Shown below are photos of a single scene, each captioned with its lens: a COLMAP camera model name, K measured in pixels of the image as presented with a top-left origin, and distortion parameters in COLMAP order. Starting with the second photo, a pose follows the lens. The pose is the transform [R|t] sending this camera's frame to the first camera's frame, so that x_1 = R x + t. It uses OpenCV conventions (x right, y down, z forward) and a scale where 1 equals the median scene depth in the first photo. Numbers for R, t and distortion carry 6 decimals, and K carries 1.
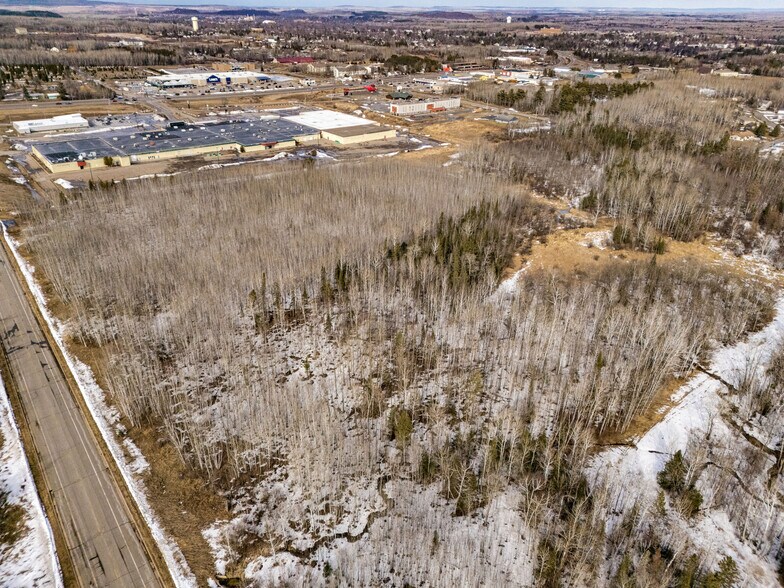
lens RADIAL K [[569.3, 0, 394.7], [0, 569.3, 293.3], [0, 0, 1]] dist [0.094485, -0.094709]
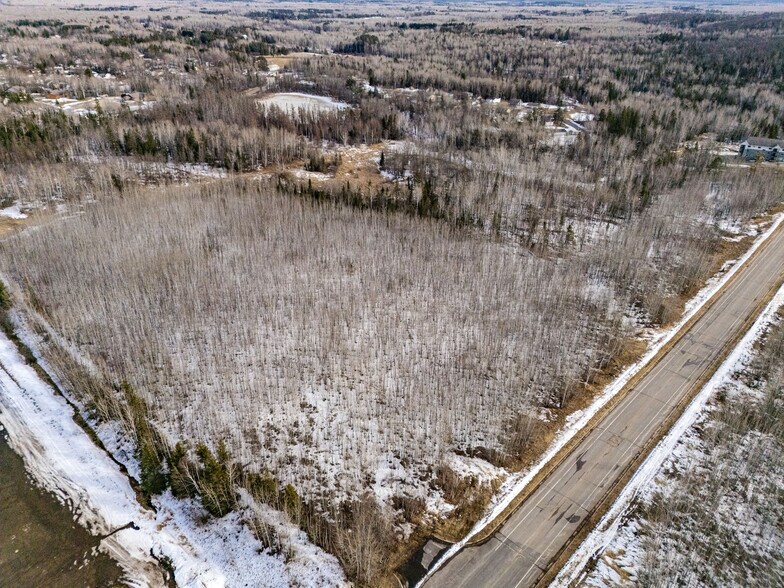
lens RADIAL K [[569.3, 0, 394.7], [0, 569.3, 293.3], [0, 0, 1]] dist [0.094485, -0.094709]
pose [[-0.162518, -0.474455, 0.865148, -0.478623], [0.430059, 0.755079, 0.494878, -0.241475], [-0.888052, 0.452491, 0.081330, 0.472445]]
